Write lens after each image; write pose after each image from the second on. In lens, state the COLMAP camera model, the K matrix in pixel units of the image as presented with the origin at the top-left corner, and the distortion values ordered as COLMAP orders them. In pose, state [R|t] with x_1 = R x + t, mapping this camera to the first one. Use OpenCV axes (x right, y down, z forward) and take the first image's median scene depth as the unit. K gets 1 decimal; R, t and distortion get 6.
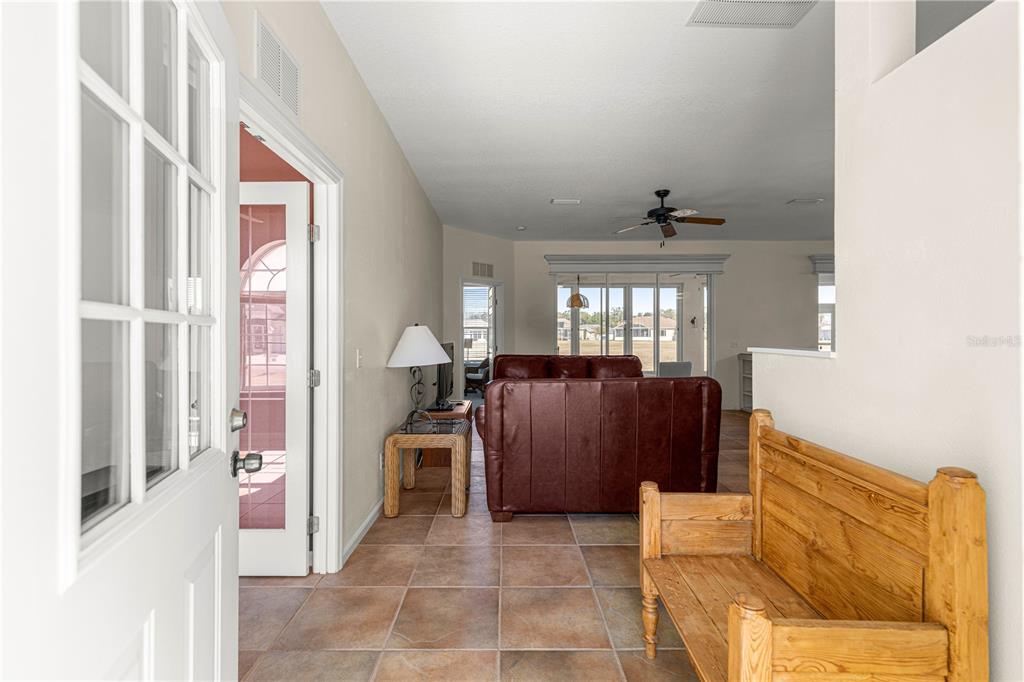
lens RADIAL K [[463.1, 0, 503.3], [0, 463.1, 335.9], [0, 0, 1]] dist [0.006491, -0.001397]
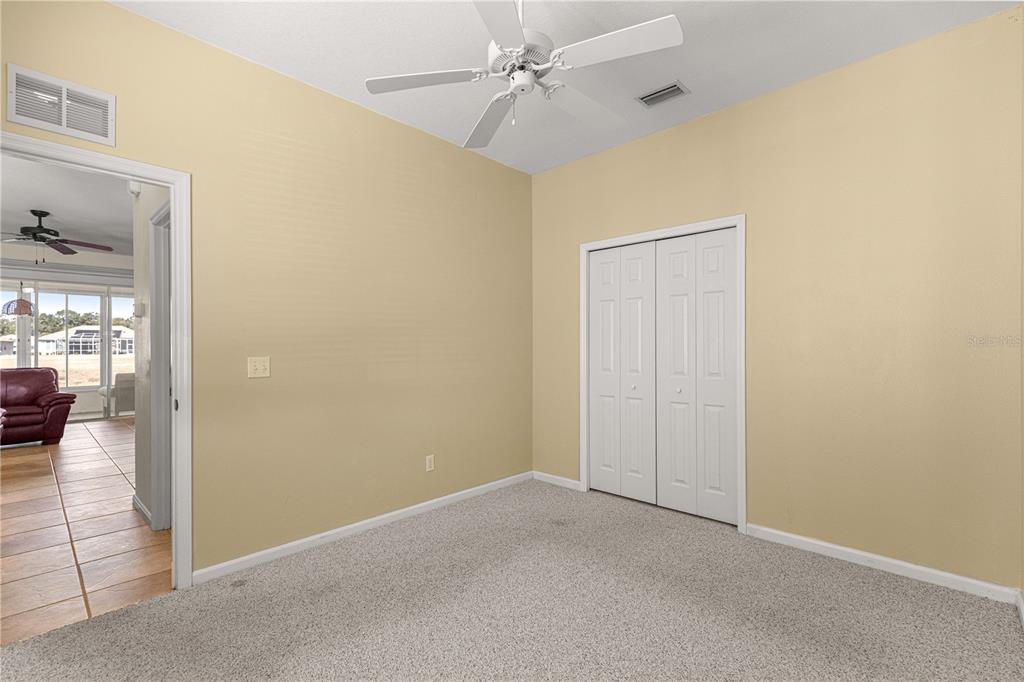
lens RADIAL K [[463.1, 0, 512.7], [0, 463.1, 346.7], [0, 0, 1]] dist [0.006491, -0.001397]
pose [[0.687435, -0.000364, 0.726246, 0.251954], [0.002429, 0.999995, -0.001798, 0.001541], [-0.726242, 0.003000, 0.687433, -0.414974]]
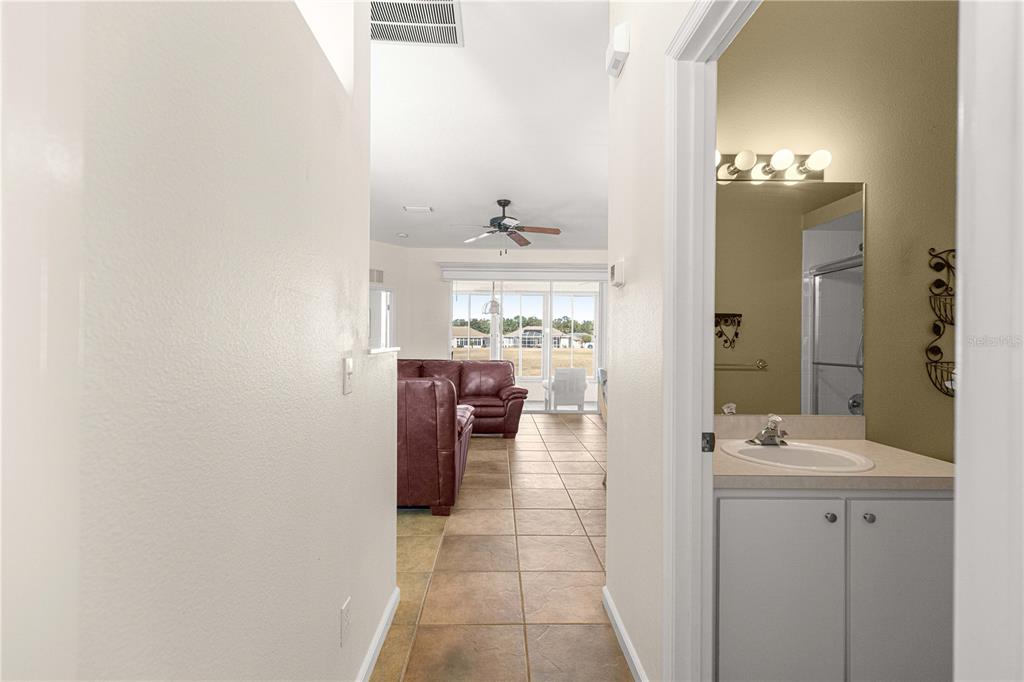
lens RADIAL K [[463.1, 0, 504.8], [0, 463.1, 346.0], [0, 0, 1]] dist [0.006491, -0.001397]
pose [[0.999774, 0.011205, 0.018080, 0.265783], [-0.011312, 0.999919, 0.005815, 0.003678], [-0.018013, -0.006018, 0.999820, -0.025519]]
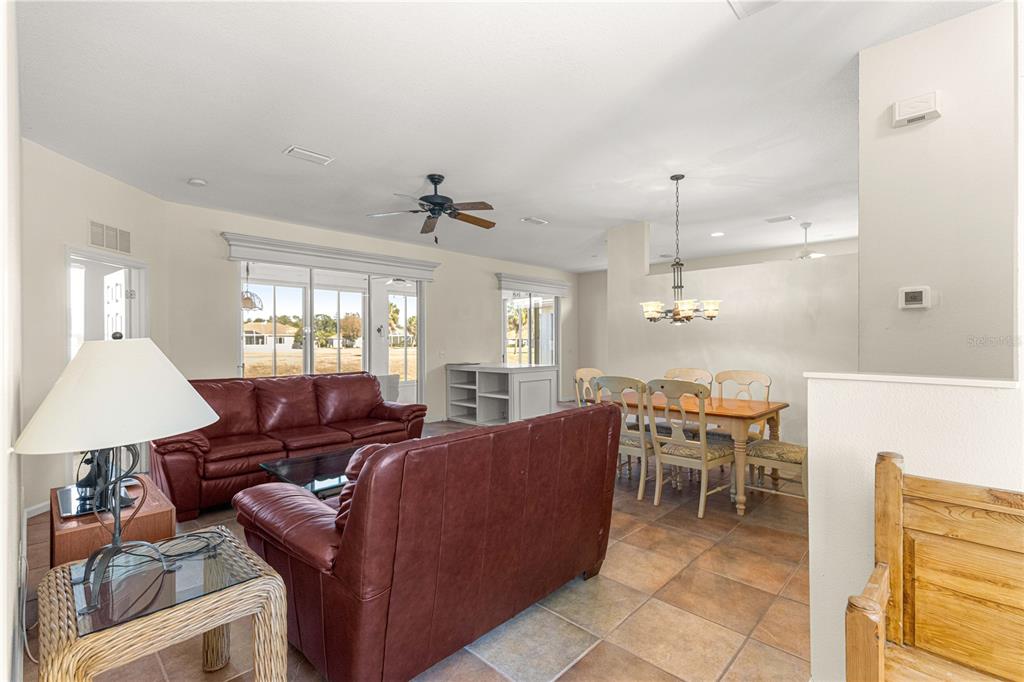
lens RADIAL K [[463.1, 0, 511.6], [0, 463.1, 341.9], [0, 0, 1]] dist [0.006491, -0.001397]
pose [[0.694094, -0.001790, 0.719883, -0.132515], [0.003744, 0.999992, -0.001124, -0.009230], [-0.719875, 0.003476, 0.694095, 0.258899]]
